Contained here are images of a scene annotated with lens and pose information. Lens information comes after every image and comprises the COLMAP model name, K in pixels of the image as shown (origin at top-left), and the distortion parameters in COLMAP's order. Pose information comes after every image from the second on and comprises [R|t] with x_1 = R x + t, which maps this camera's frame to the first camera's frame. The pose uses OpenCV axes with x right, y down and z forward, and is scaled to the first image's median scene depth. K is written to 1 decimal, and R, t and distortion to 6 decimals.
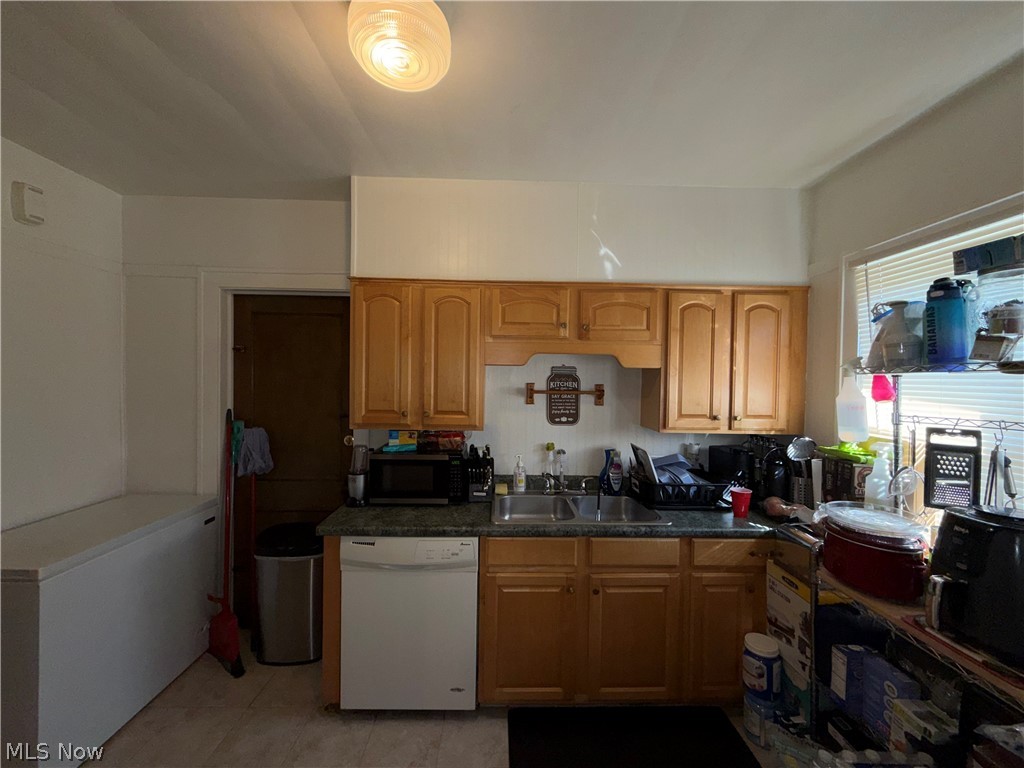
lens RADIAL K [[404.4, 0, 516.8], [0, 404.4, 384.8], [0, 0, 1]] dist [-0.002134, -0.000265]
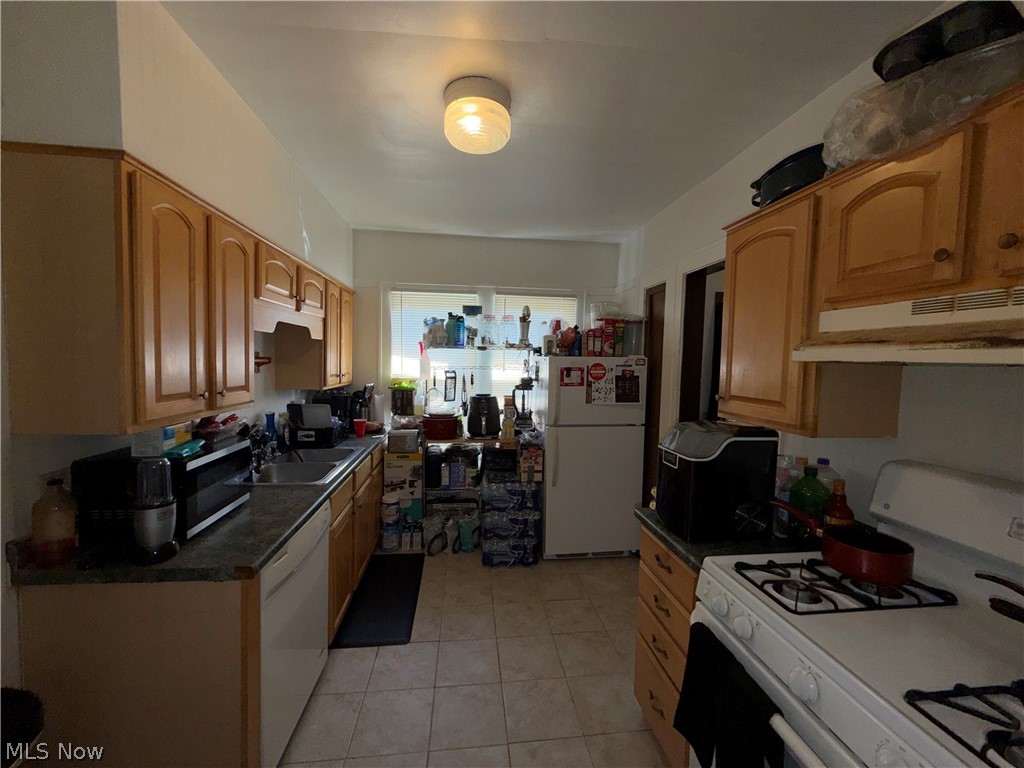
lens RADIAL K [[404.4, 0, 513.9], [0, 404.4, 380.2], [0, 0, 1]] dist [-0.002134, -0.000265]
pose [[-0.095309, -0.068488, 0.993089, -1.063977], [-0.013912, 0.997625, 0.067466, -0.007848], [-0.995351, -0.007386, -0.096035, 0.561921]]
